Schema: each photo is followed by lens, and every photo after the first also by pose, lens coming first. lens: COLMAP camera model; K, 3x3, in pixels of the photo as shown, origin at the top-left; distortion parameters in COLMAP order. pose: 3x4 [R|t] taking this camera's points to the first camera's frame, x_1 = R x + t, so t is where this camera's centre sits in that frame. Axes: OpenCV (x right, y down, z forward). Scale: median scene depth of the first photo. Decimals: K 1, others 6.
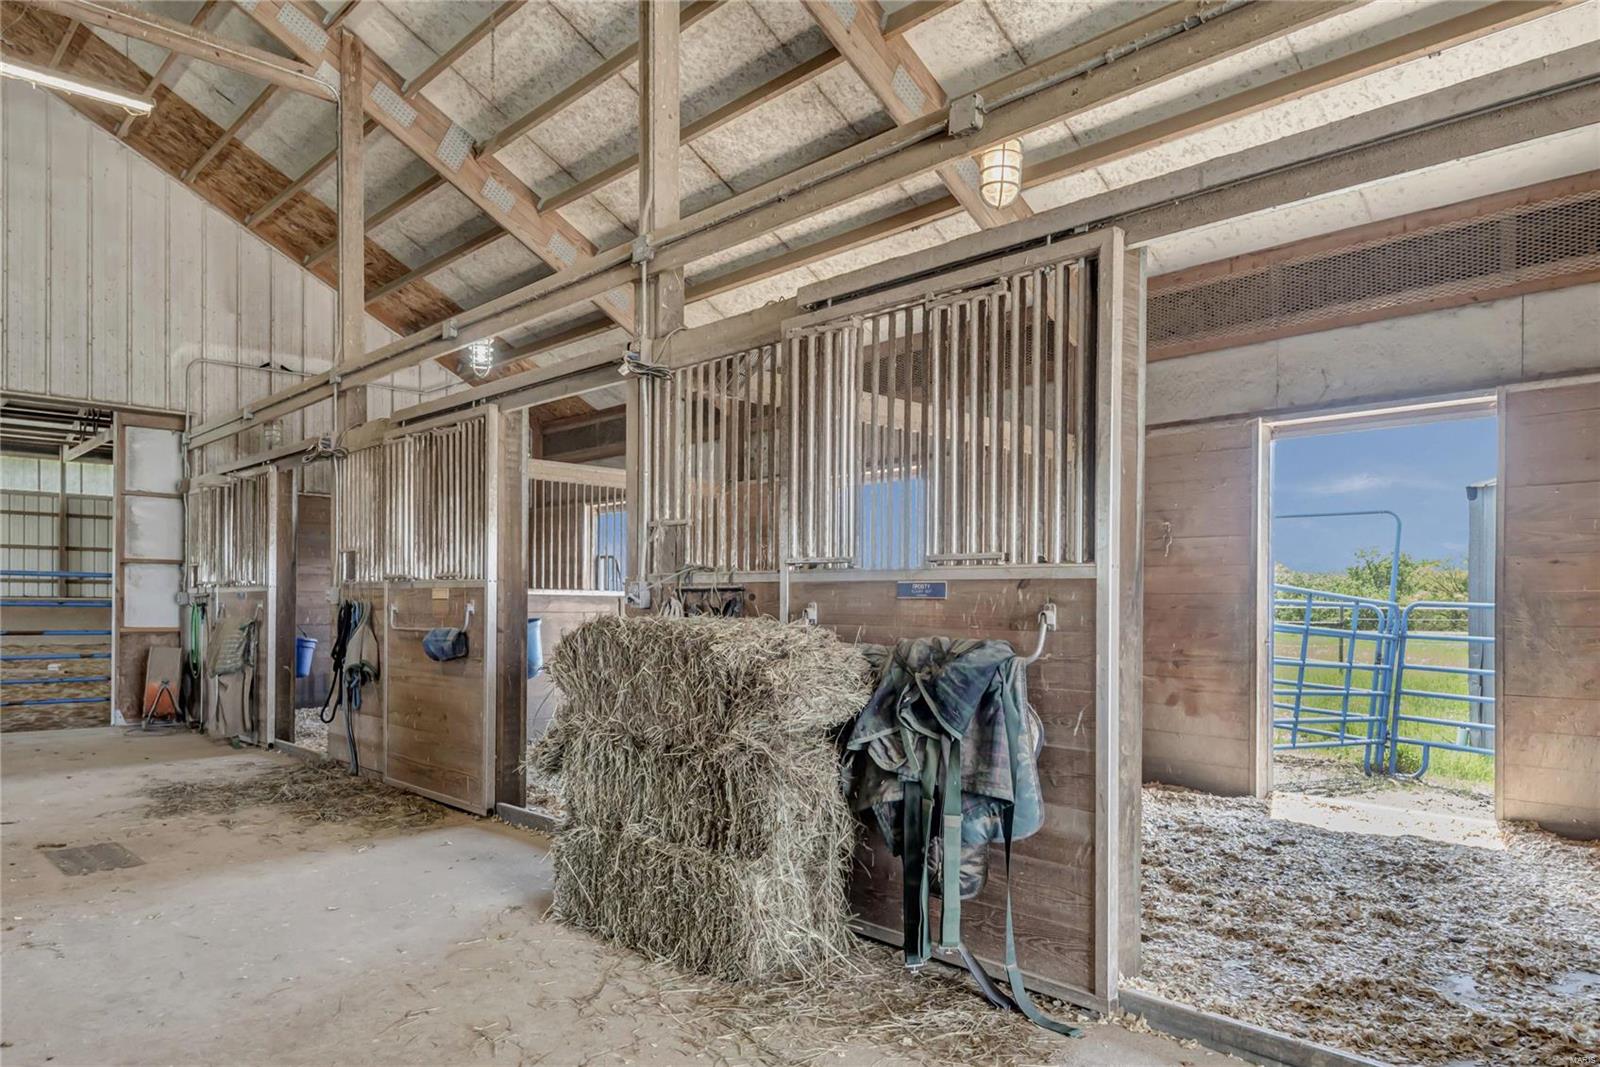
lens RADIAL K [[1064.4, 0, 803.9], [0, 1064.4, 603.9], [0, 0, 1]] dist [0.026642, -0.019680]
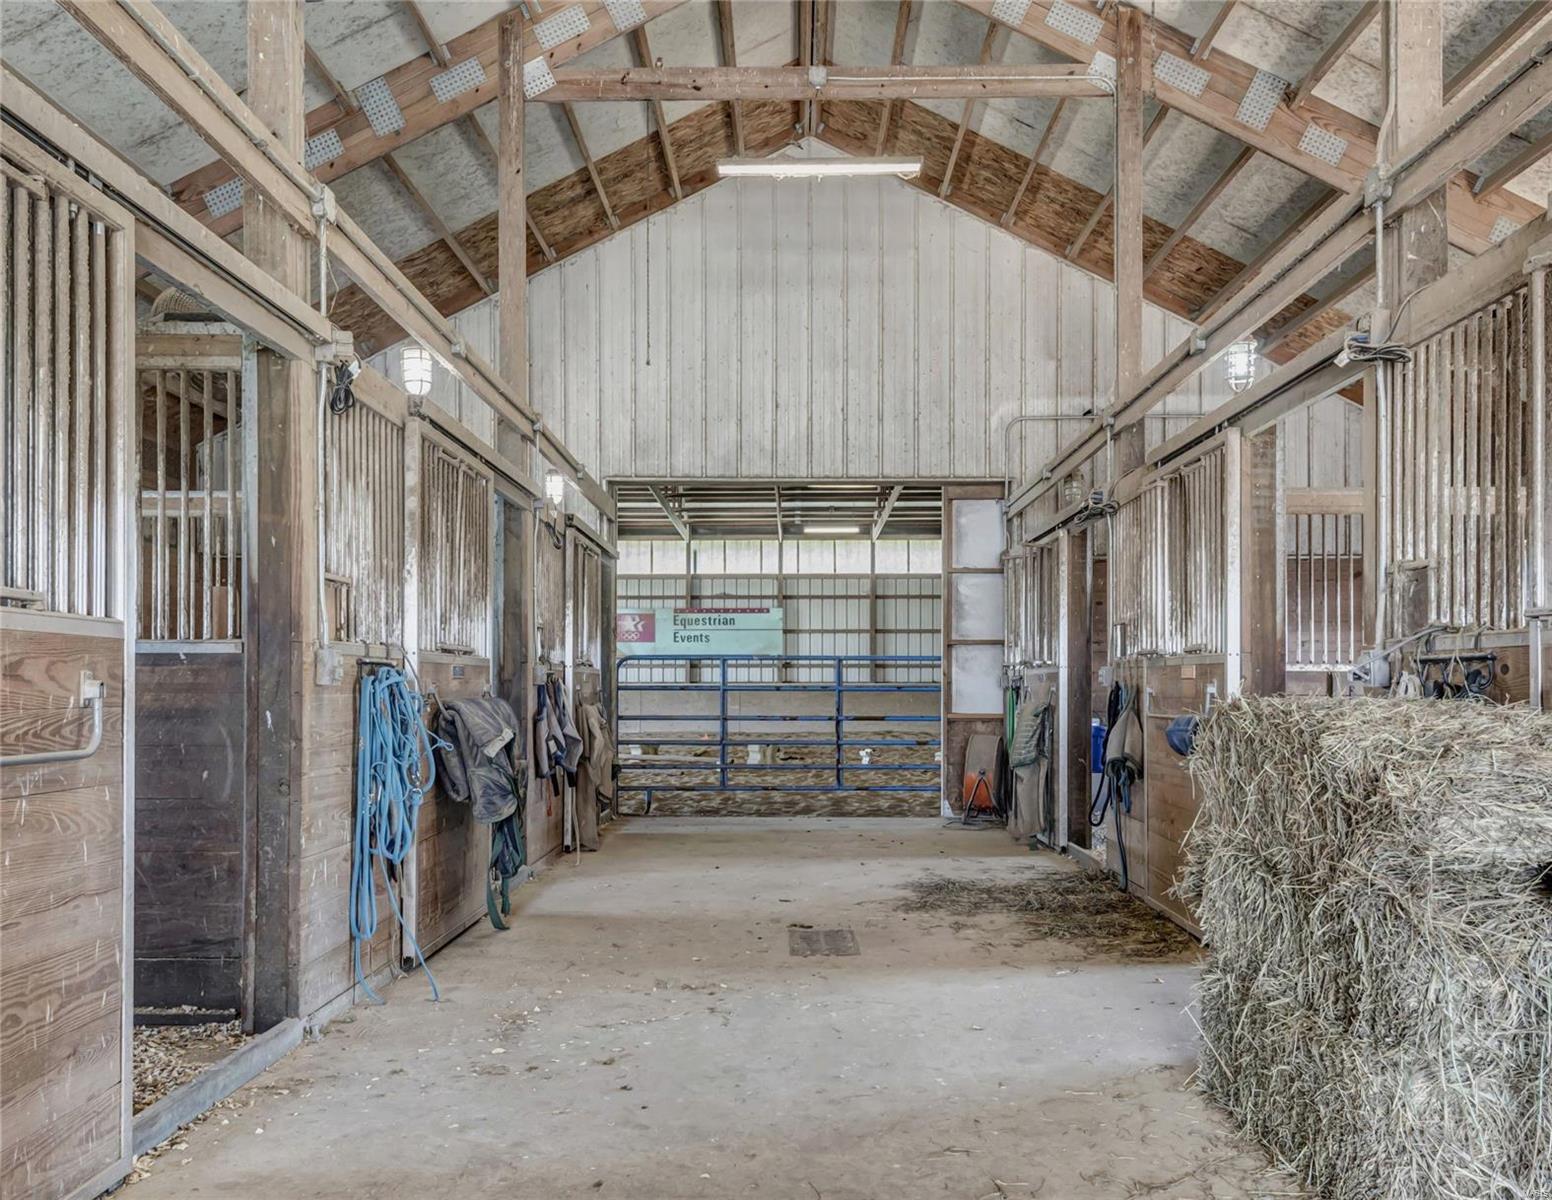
lens RADIAL K [[1371.4, 0, 768.8], [0, 1371.4, 676.9], [0, 0, 1]] dist [0.007870, 0.008901]
pose [[0.710293, -0.013863, -0.703770, 0.177753], [0.008405, 0.999902, -0.011213, 0.003403], [0.703856, 0.002049, 0.710339, 0.051263]]
